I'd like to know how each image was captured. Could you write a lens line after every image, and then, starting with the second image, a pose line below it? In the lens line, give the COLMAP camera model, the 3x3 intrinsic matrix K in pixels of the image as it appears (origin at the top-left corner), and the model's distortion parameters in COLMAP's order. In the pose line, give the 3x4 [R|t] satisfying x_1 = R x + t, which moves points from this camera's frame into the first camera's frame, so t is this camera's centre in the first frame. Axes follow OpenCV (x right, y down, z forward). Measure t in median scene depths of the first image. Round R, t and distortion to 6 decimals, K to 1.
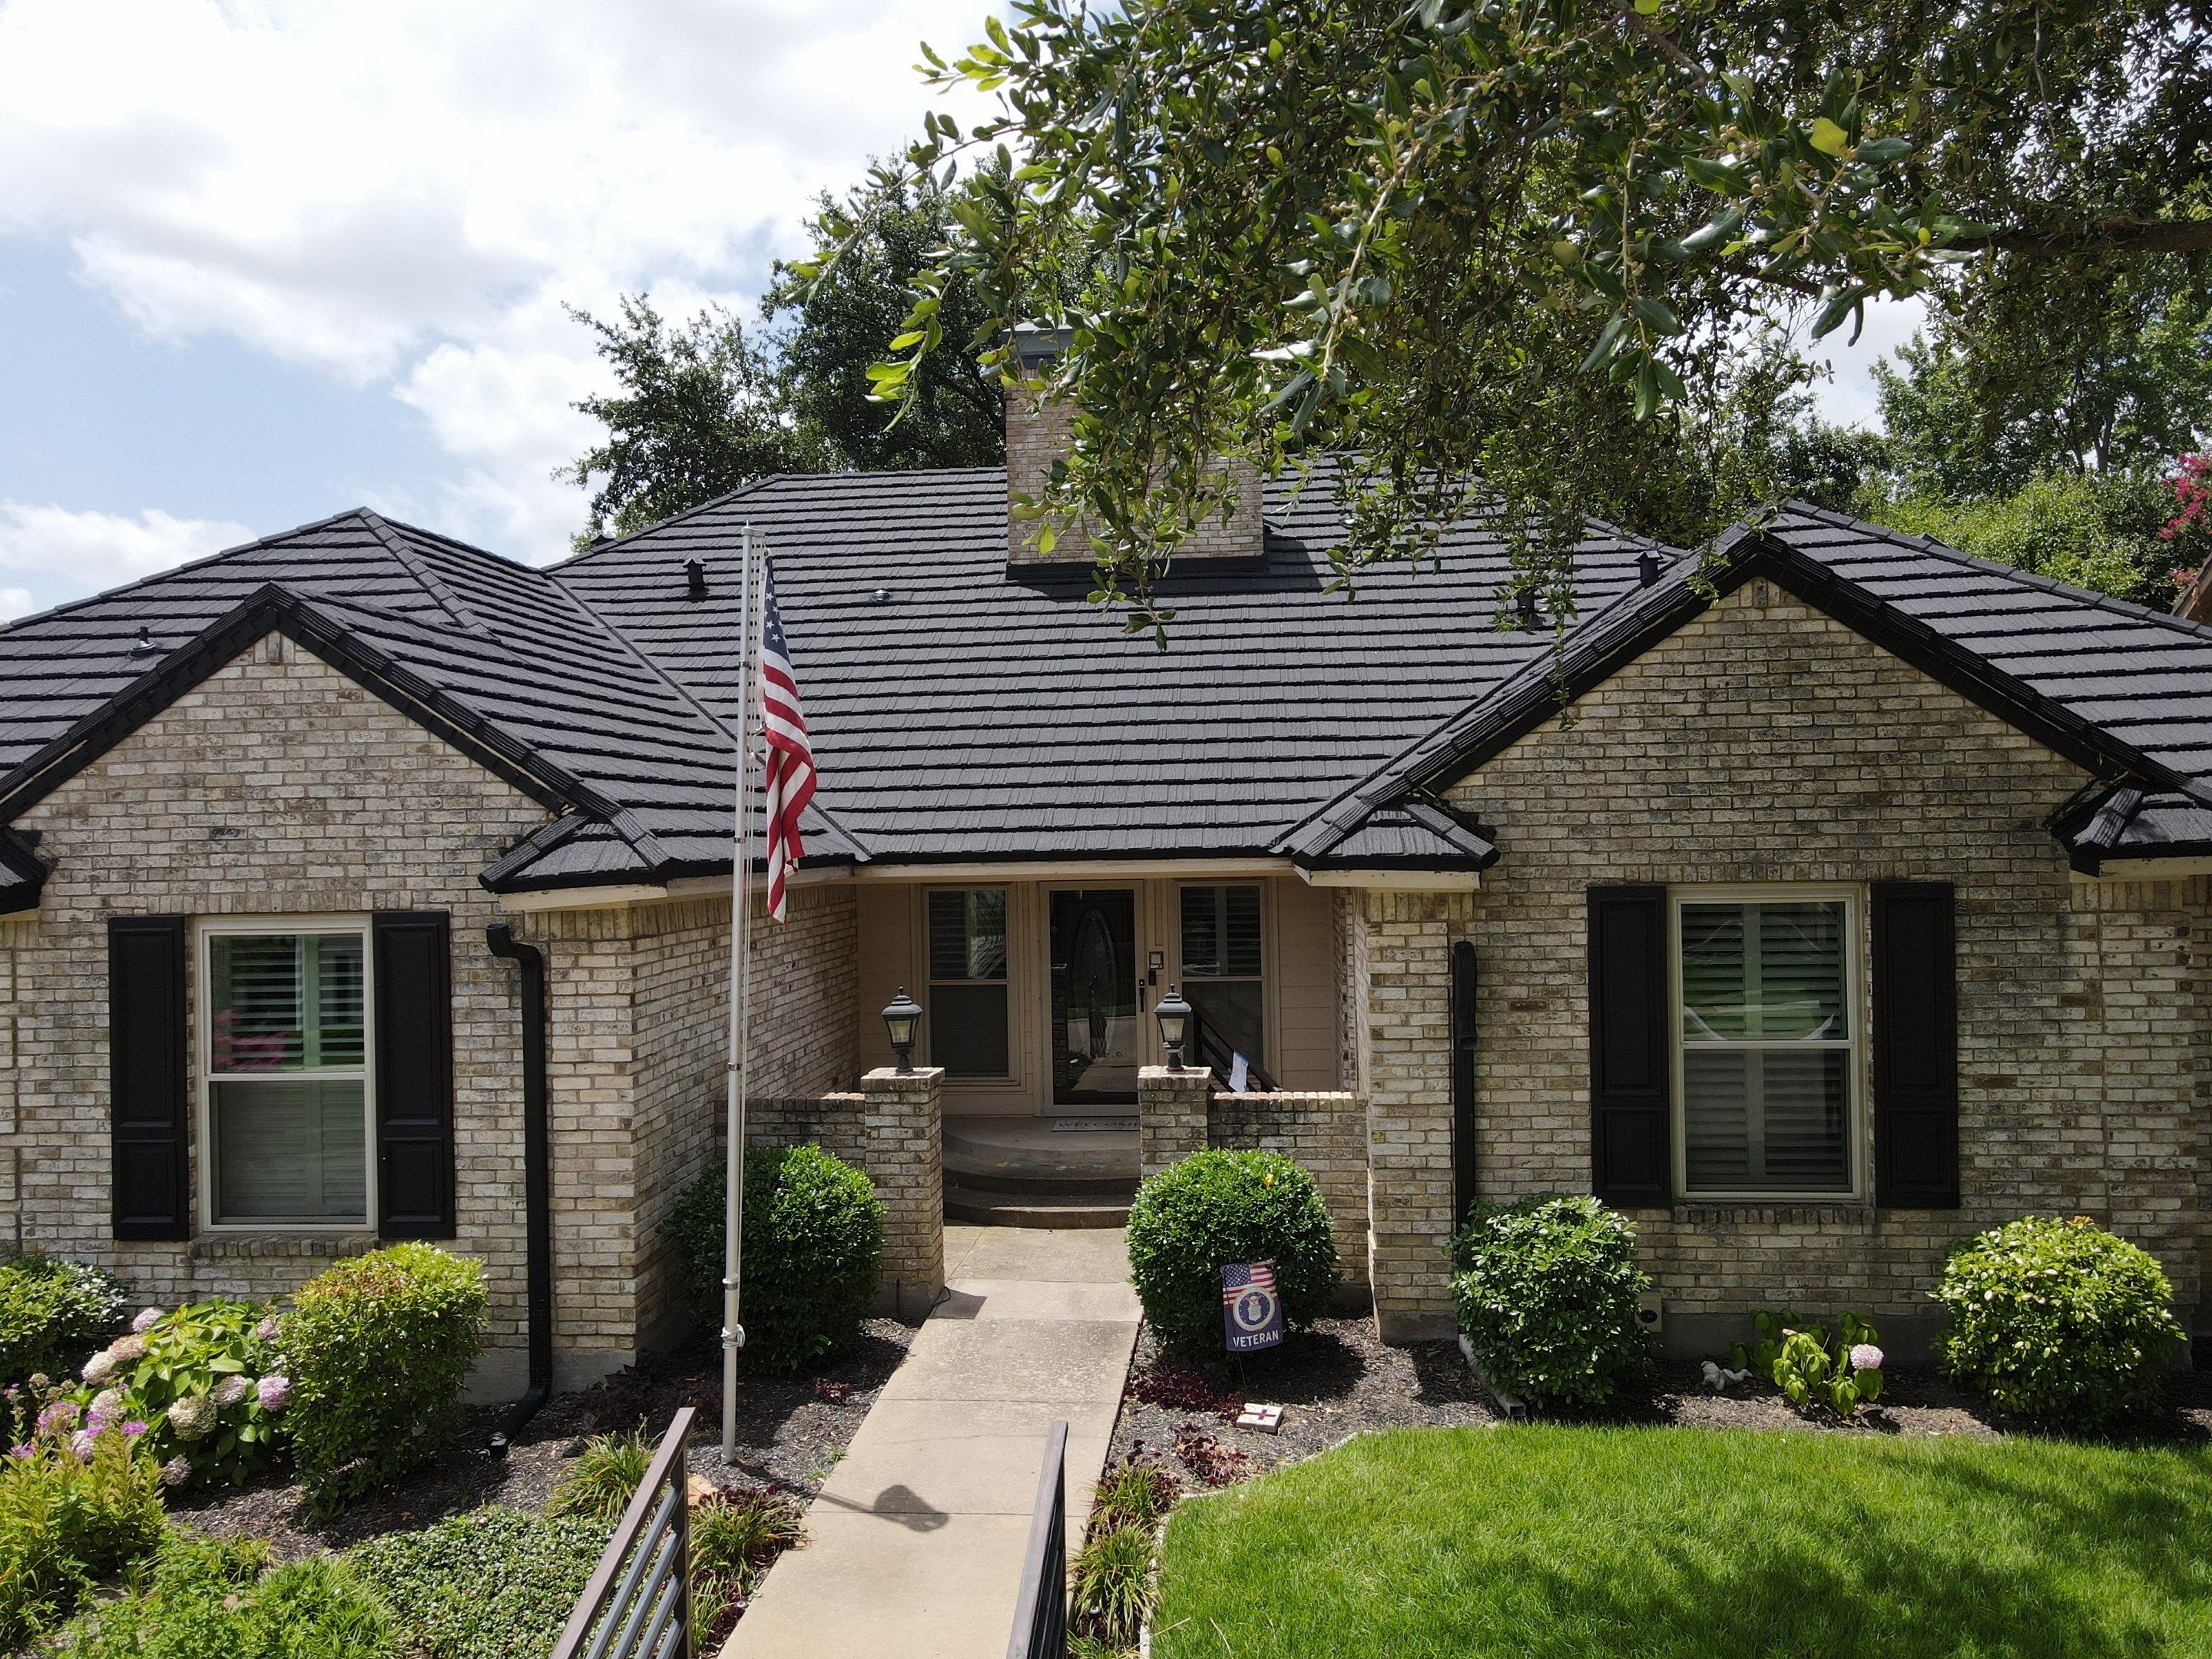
lens RADIAL K [[1610.6, 0, 1101.5], [0, 1610.6, 818.8], [0, 0, 1]] dist [0.017400, -0.008412]
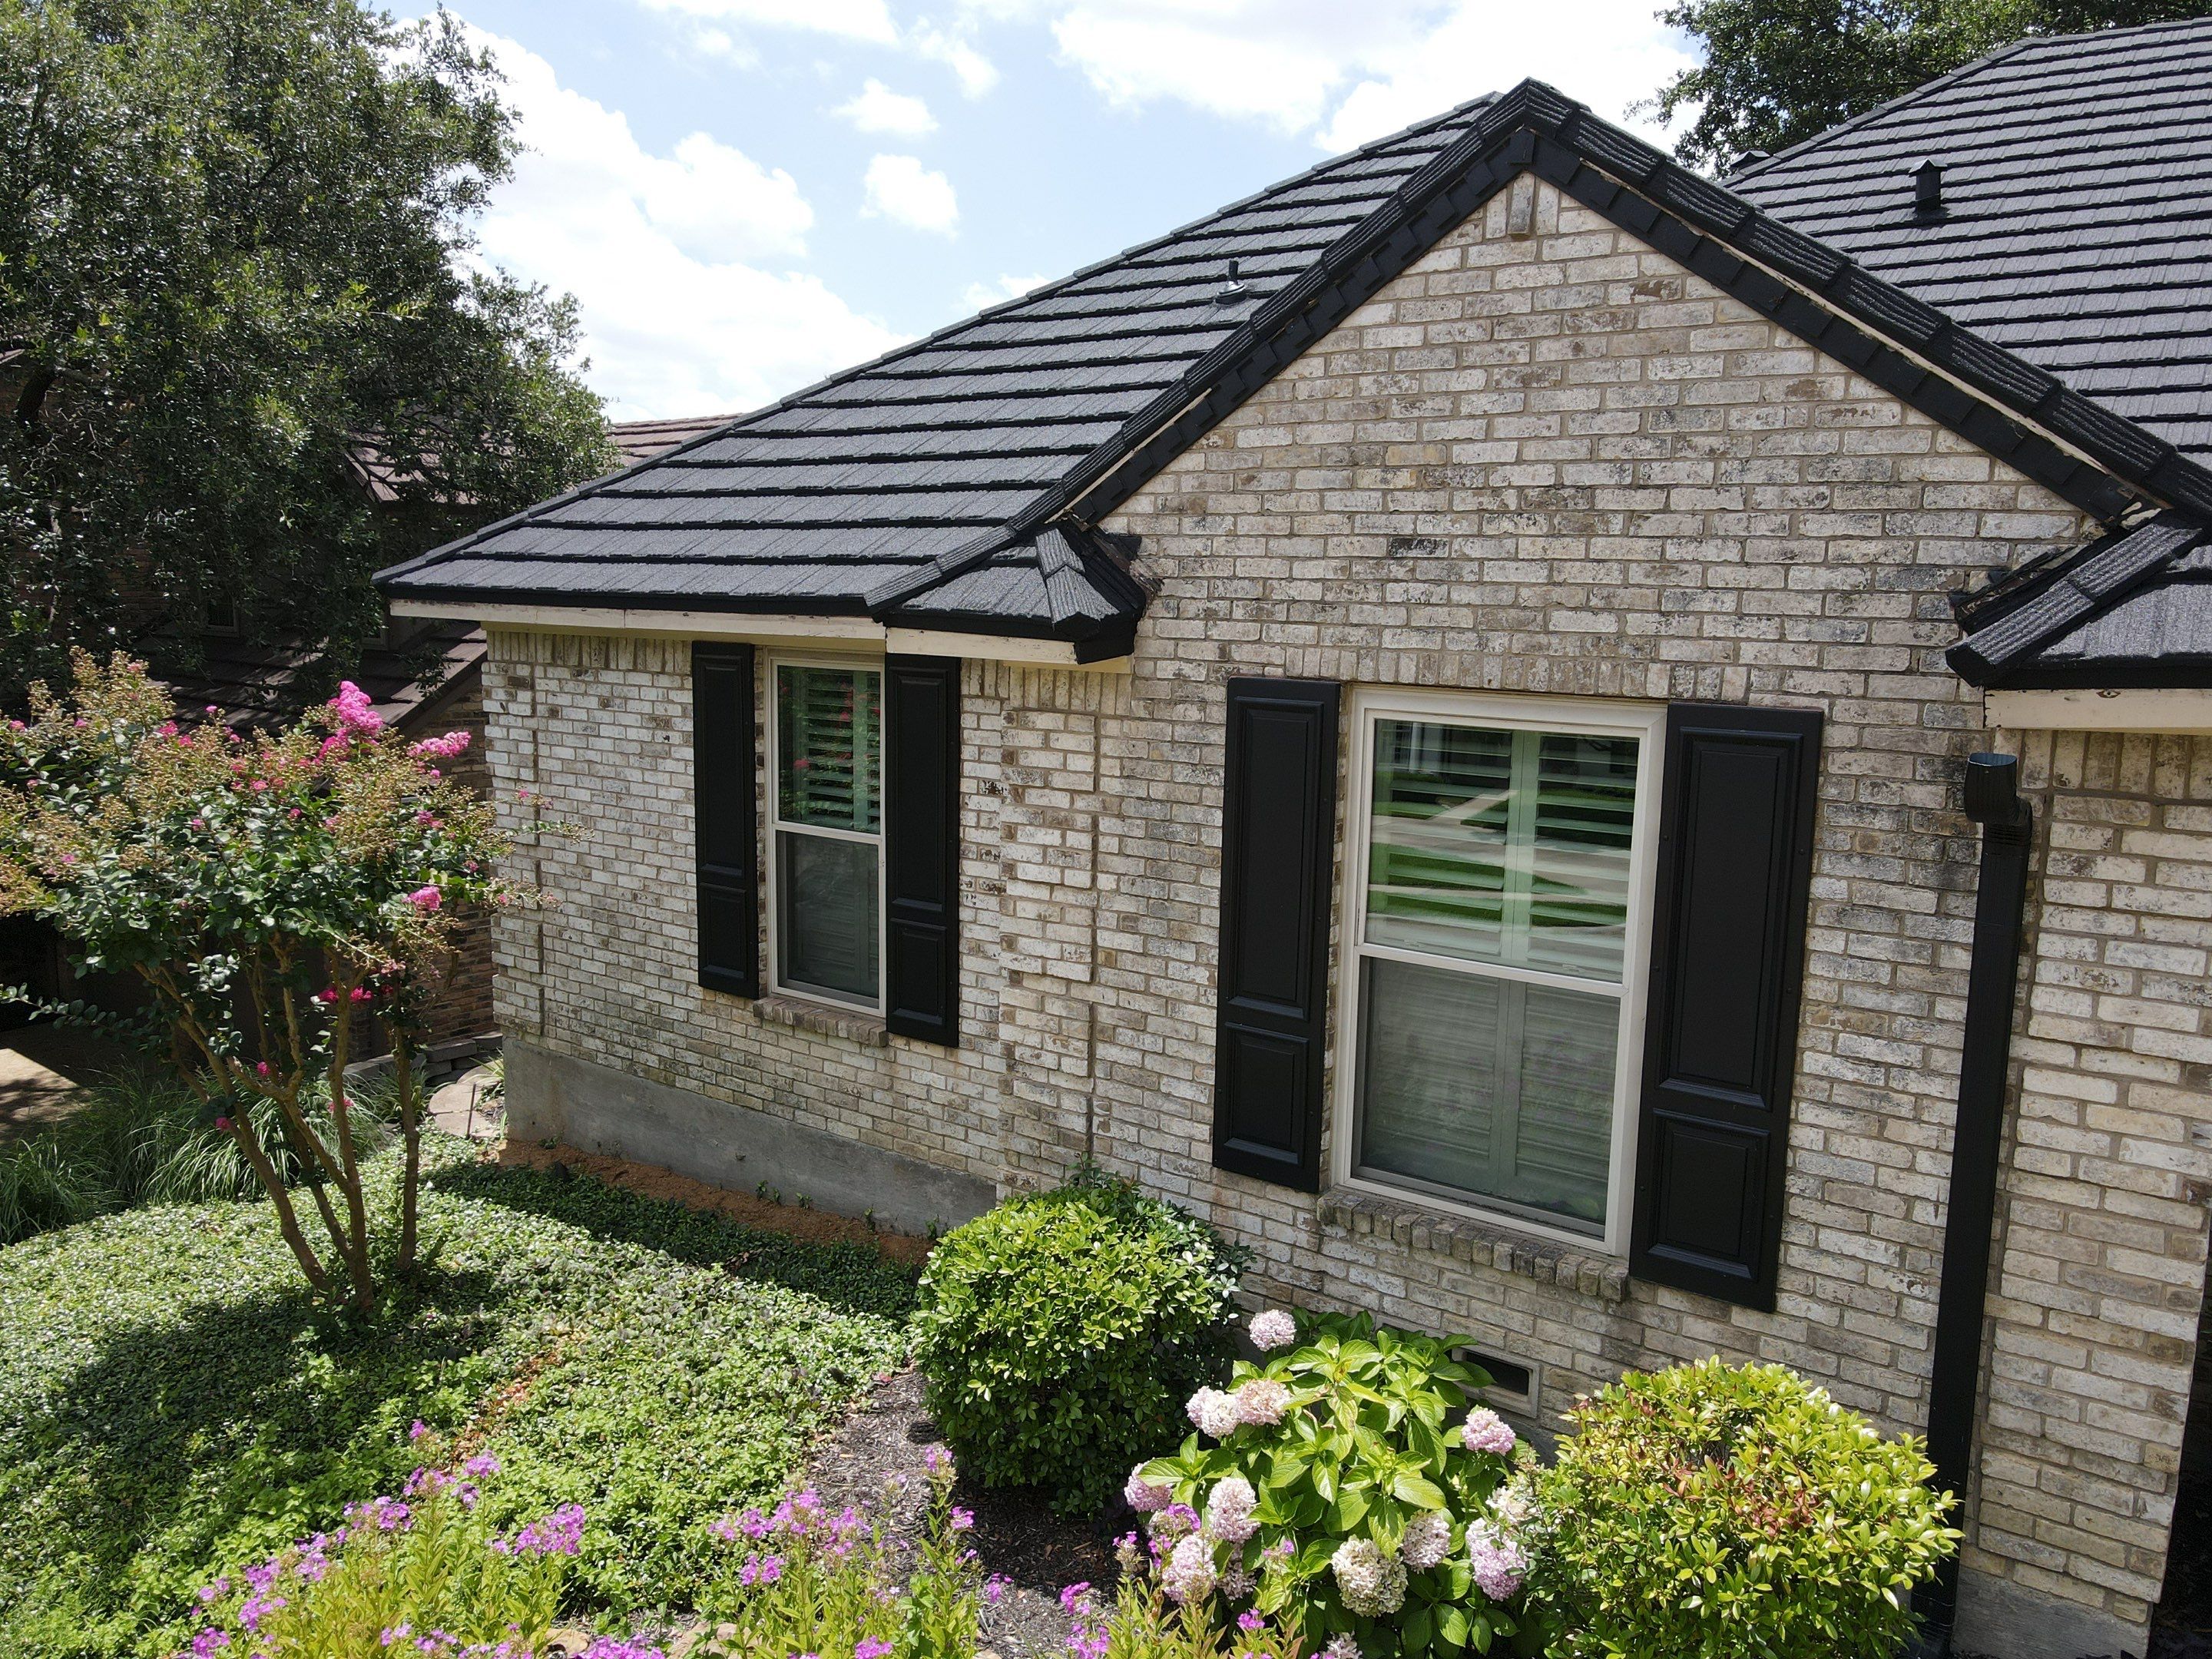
lens RADIAL K [[1610.6, 0, 1090.1], [0, 1610.6, 827.5], [0, 0, 1]] dist [0.017400, -0.008412]
pose [[0.855259, 0.116336, -0.504973, -0.334866], [-0.036013, 0.985462, 0.166036, 0.016243], [0.516947, -0.123819, 0.847015, 0.432292]]
